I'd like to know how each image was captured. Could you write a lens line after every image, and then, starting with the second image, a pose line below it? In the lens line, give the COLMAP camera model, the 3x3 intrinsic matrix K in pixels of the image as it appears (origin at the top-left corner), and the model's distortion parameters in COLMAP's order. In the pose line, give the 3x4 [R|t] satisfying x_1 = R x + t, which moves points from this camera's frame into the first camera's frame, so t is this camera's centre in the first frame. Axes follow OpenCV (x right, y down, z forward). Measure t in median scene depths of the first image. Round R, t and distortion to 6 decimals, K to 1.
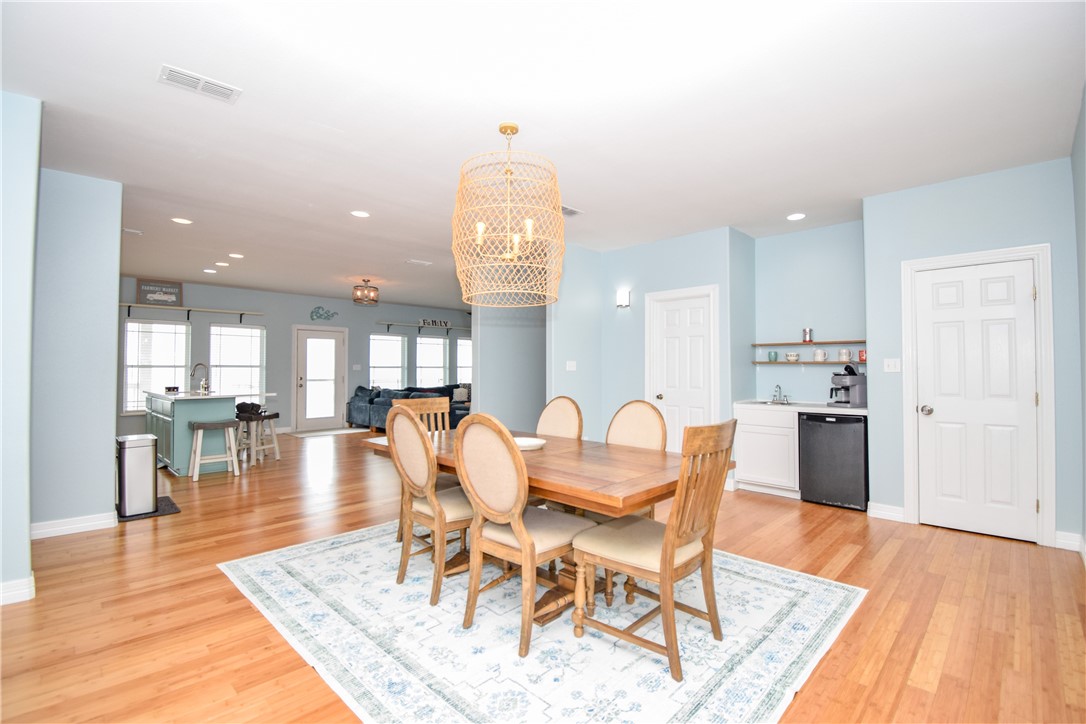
lens RADIAL K [[485.0, 0, 540.9], [0, 485.0, 373.0], [0, 0, 1]] dist [0.026943, -0.025586]
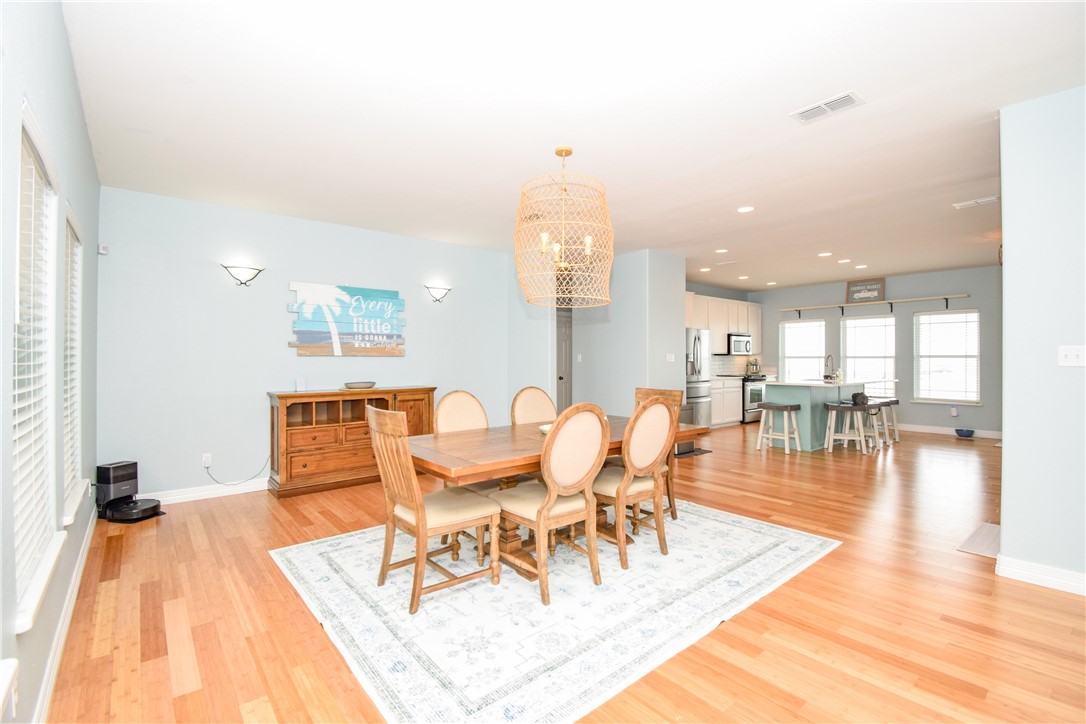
lens RADIAL K [[476.5, 0, 544.0], [0, 476.5, 359.1], [0, 0, 1]] dist [0.017935, -0.024347]
pose [[-0.093698, -0.000946, -0.995600, 1.060988], [-0.005391, 0.999985, -0.000443, -0.011966], [0.995586, 0.005326, -0.093702, 1.057632]]
